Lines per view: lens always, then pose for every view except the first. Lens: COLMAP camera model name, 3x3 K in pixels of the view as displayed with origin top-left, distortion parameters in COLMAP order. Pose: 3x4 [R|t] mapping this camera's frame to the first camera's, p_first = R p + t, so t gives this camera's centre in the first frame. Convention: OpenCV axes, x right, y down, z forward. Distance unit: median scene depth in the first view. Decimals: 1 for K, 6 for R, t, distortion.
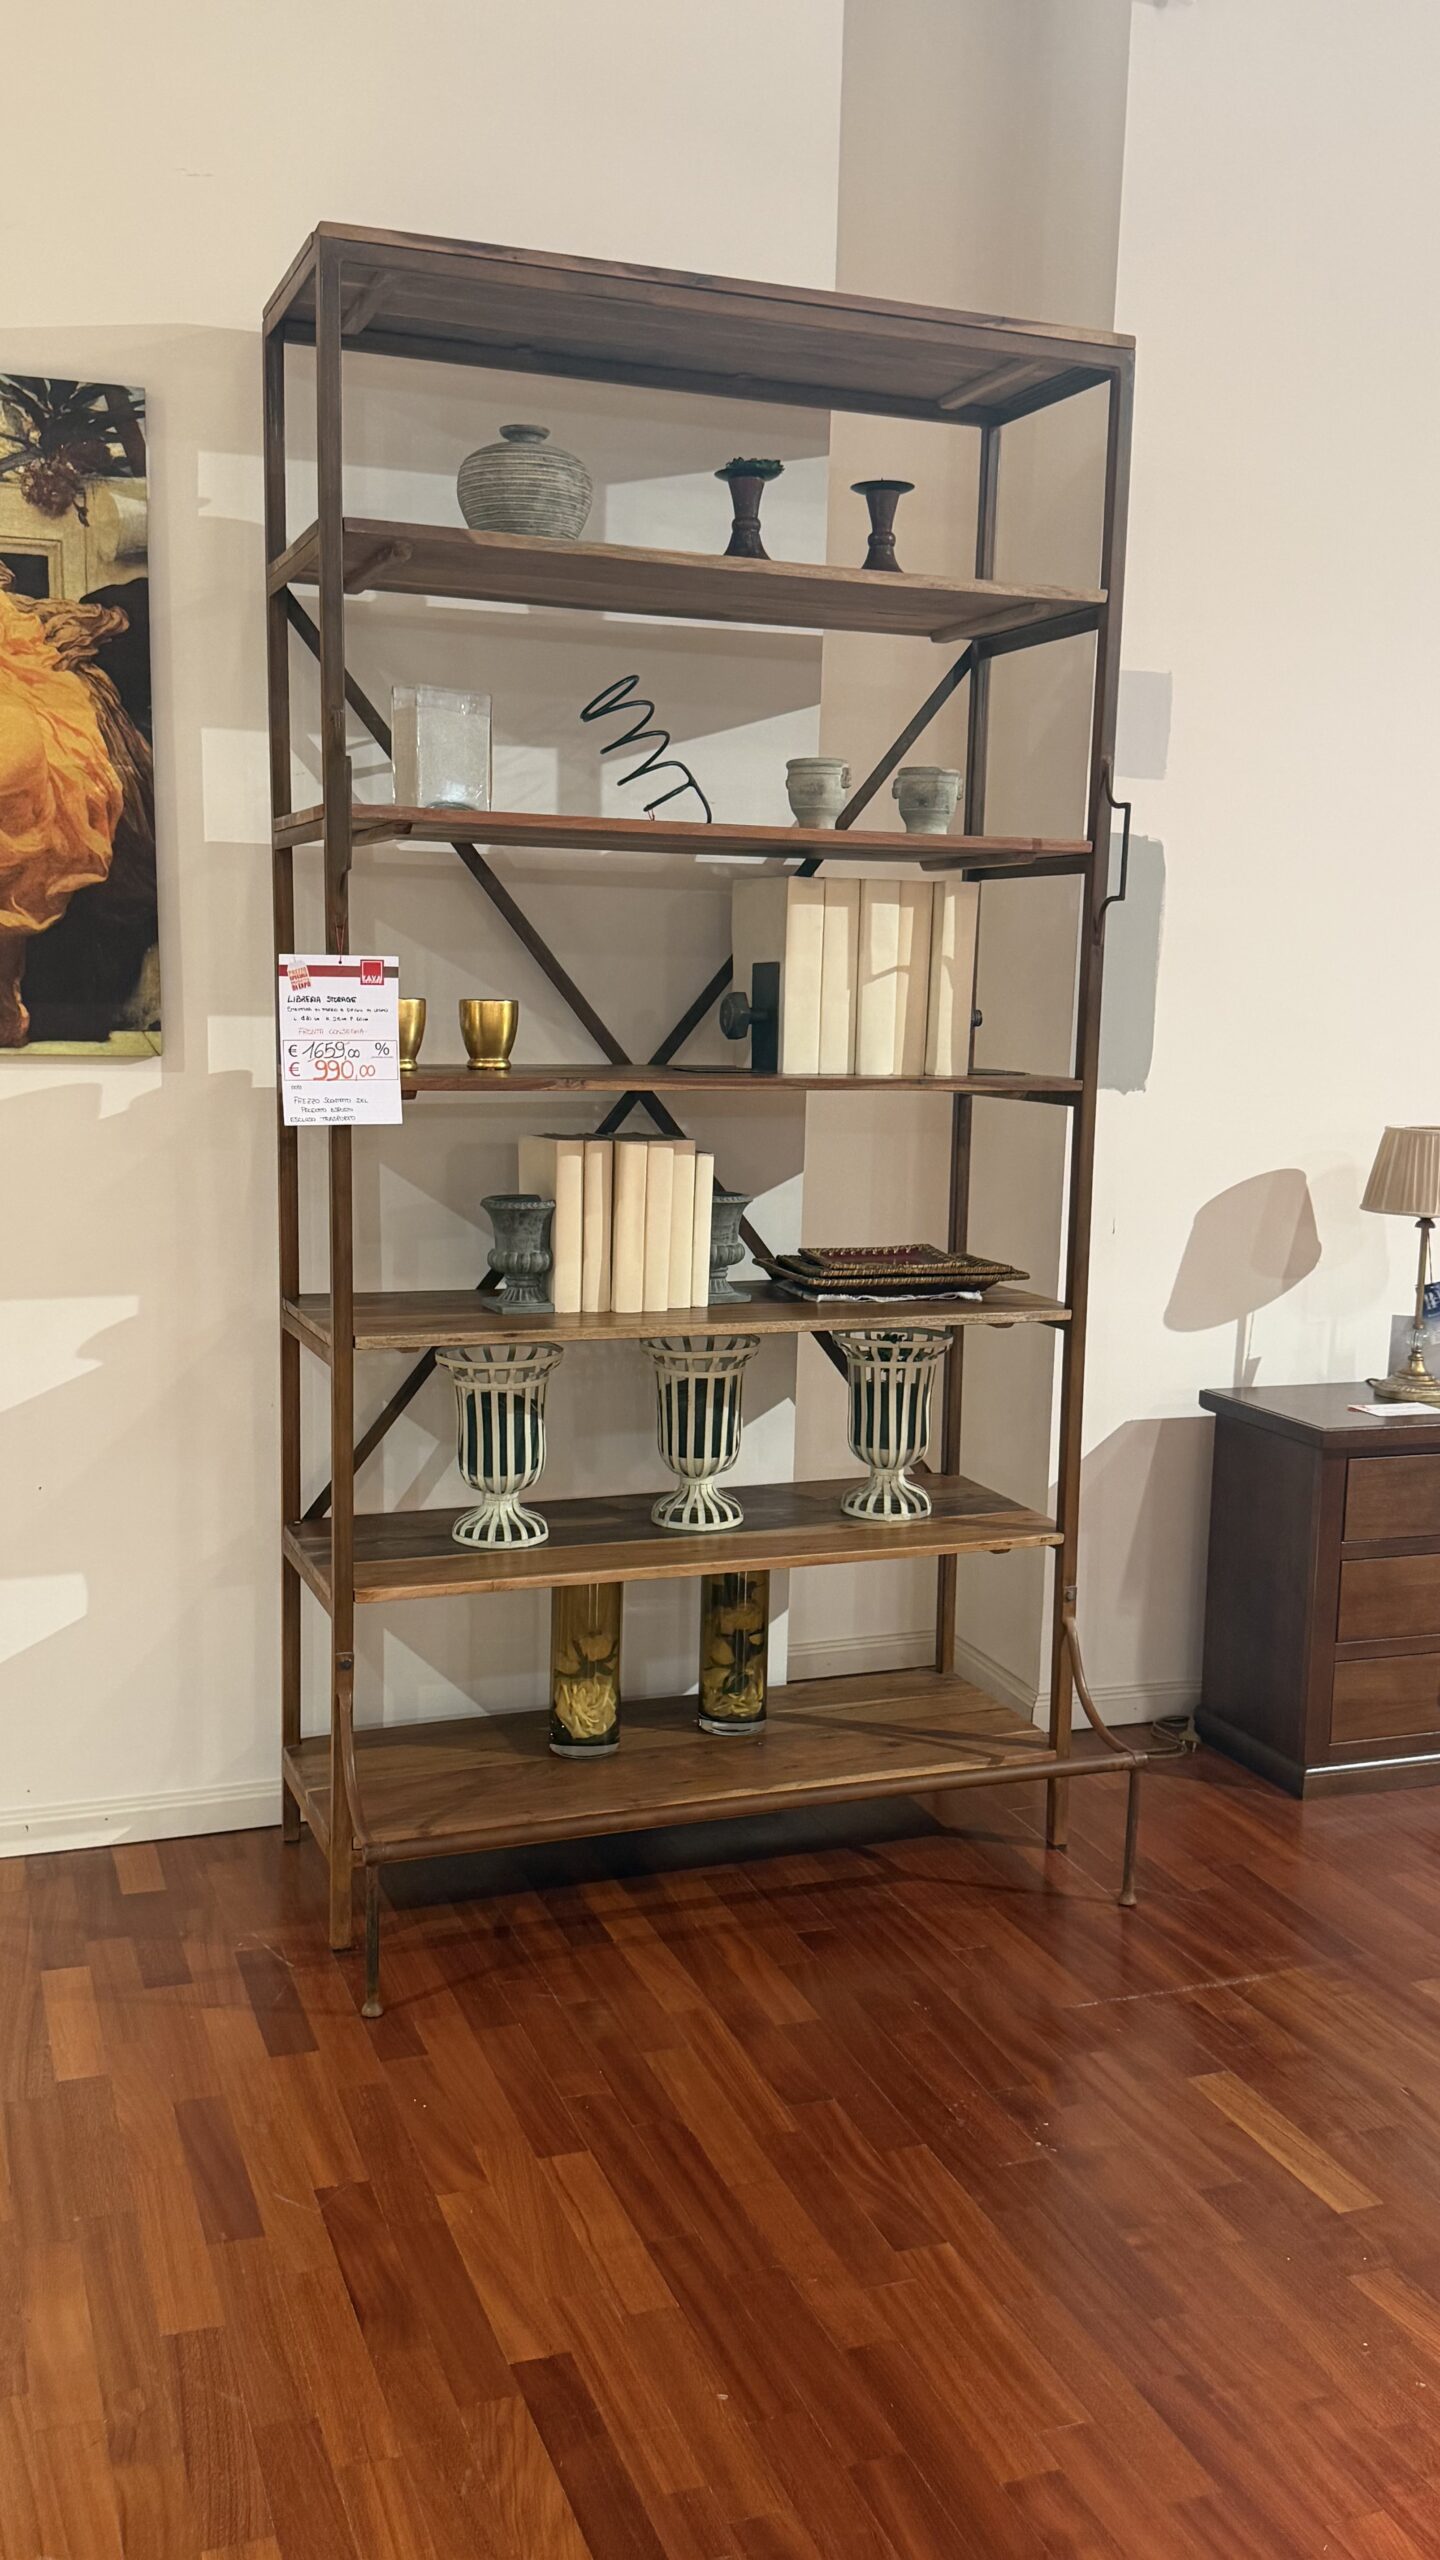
lens RADIAL K [[2208.4, 0, 719.6], [0, 2208.4, 1318.1], [0, 0, 1]] dist [0.203998, -0.506923]
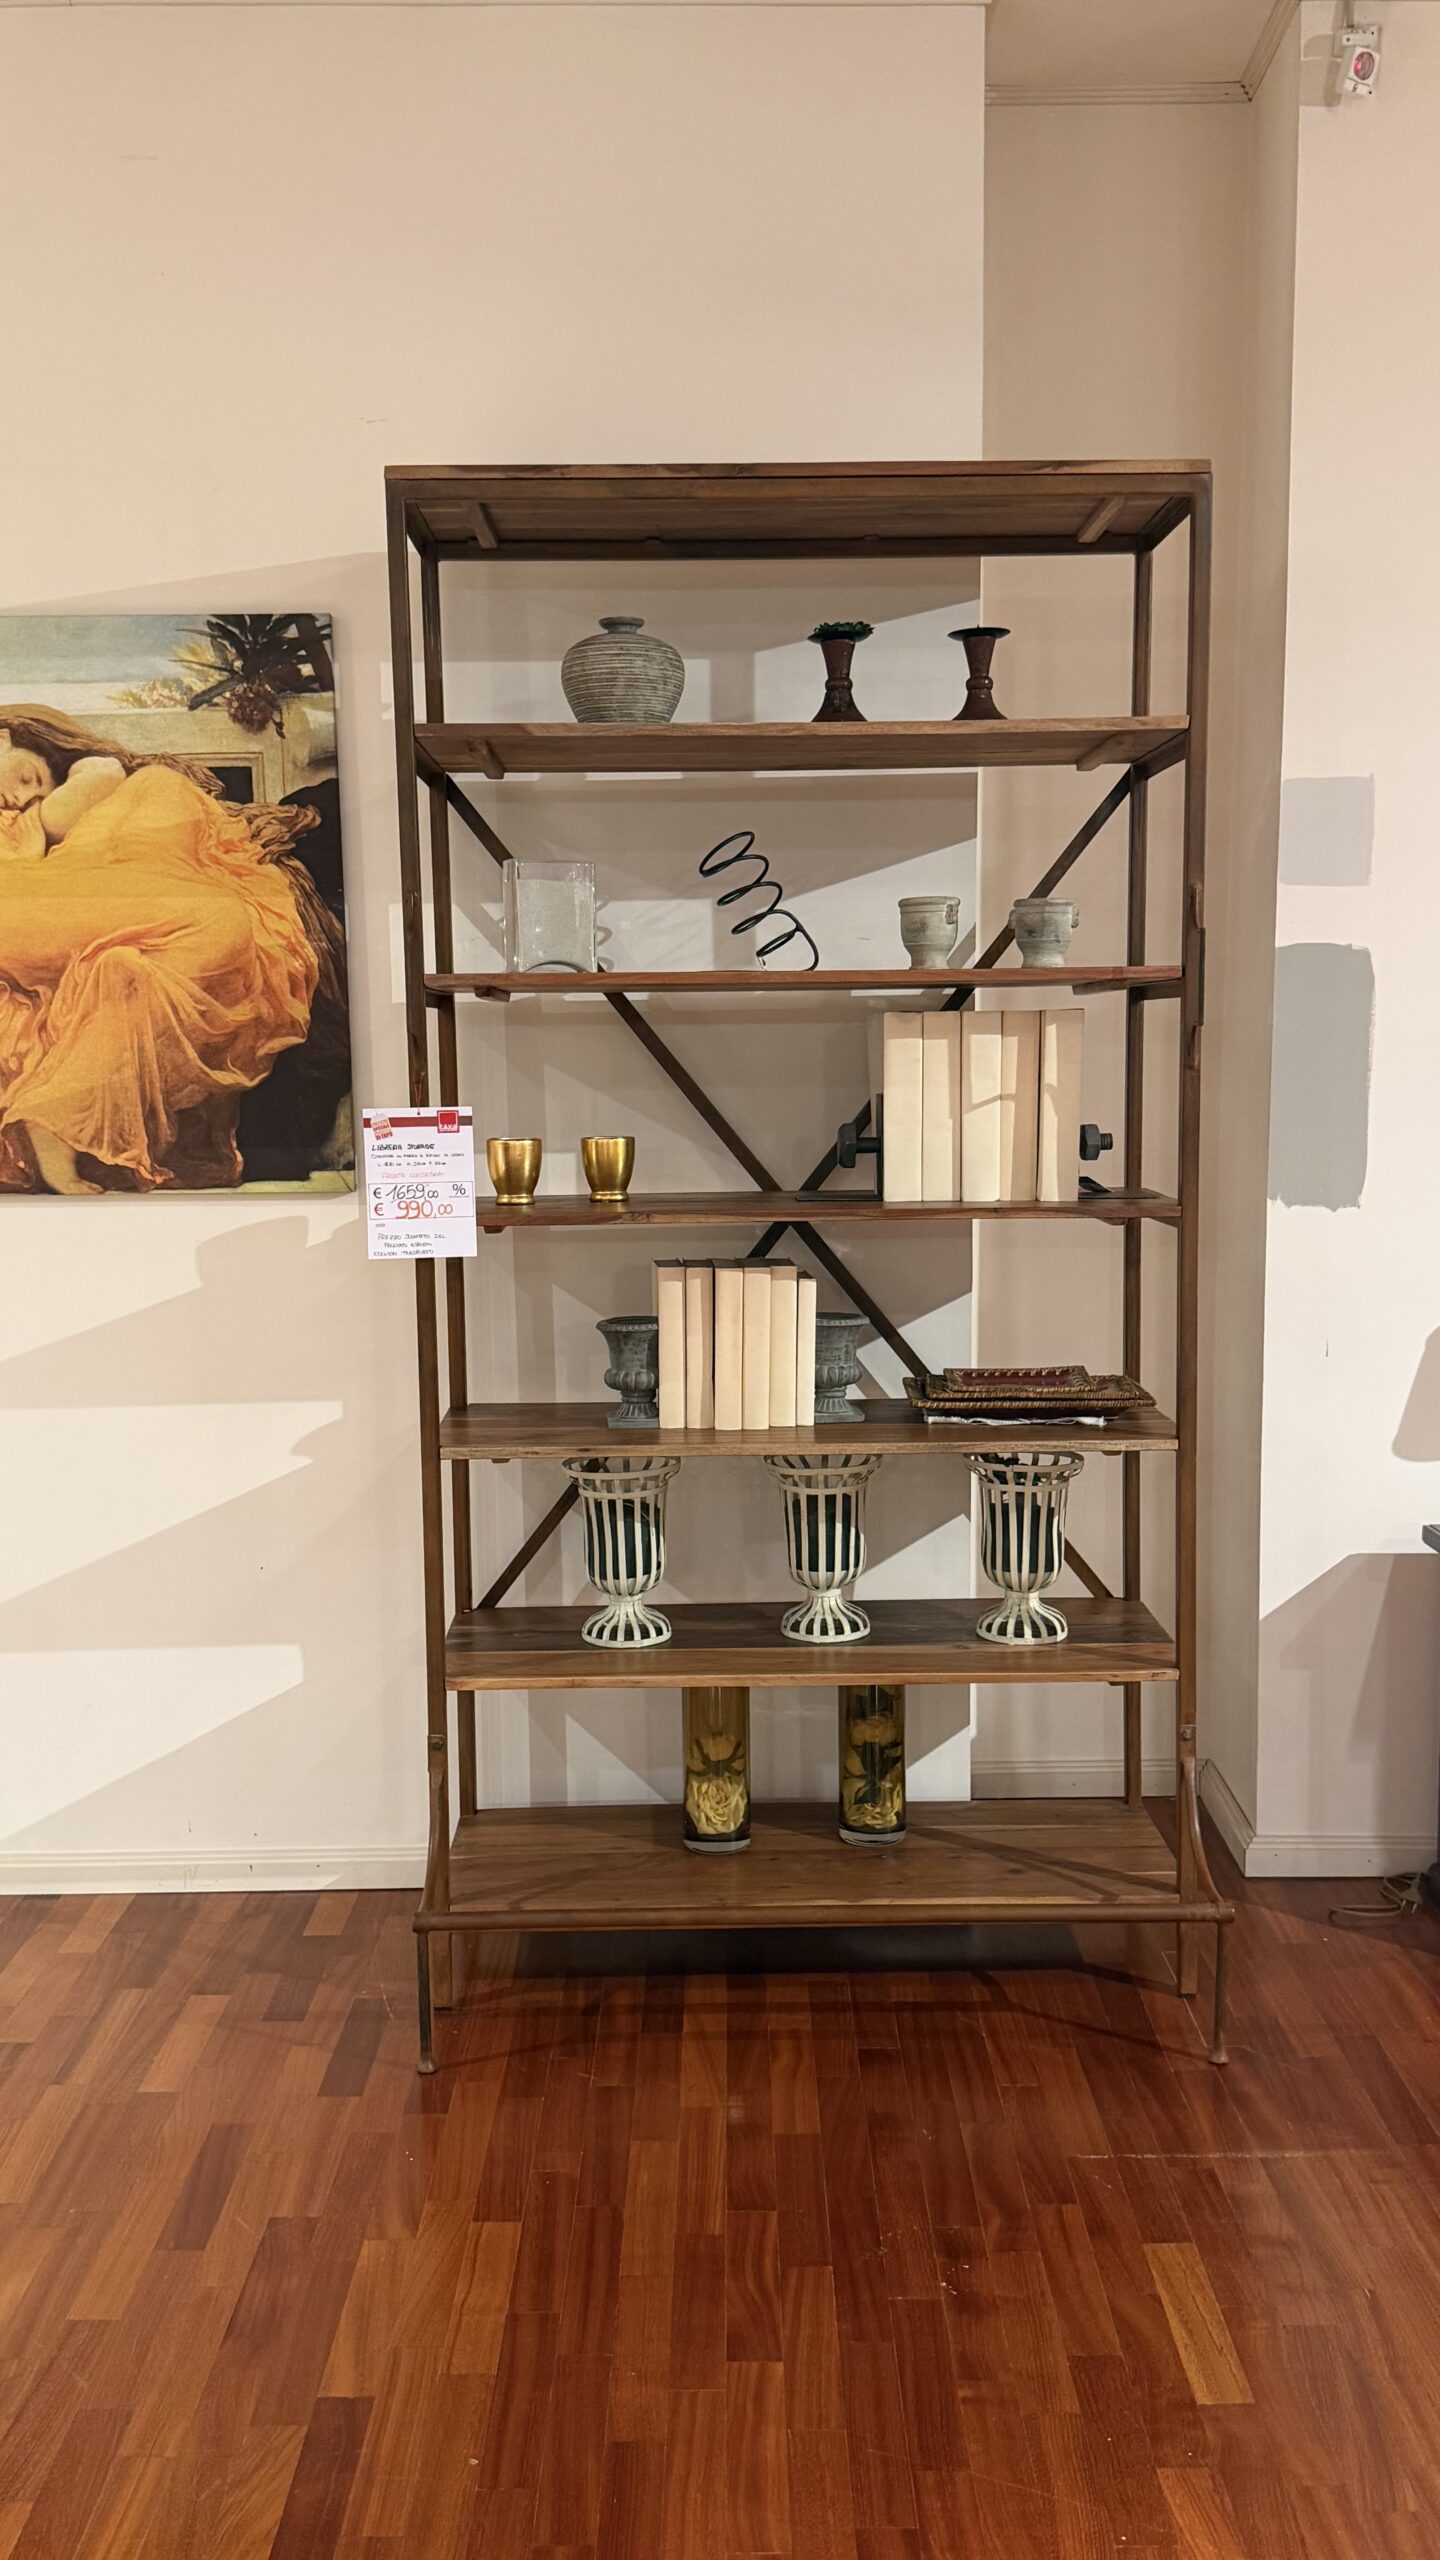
lens RADIAL K [[2208.4, 0, 719.6], [0, 2208.4, 1318.1], [0, 0, 1]] dist [0.203998, -0.506923]
pose [[0.935372, 0.011244, -0.353487, 0.328731], [-0.022409, 0.999370, -0.027507, -0.026713], [0.352955, 0.033651, 0.935035, 0.012784]]
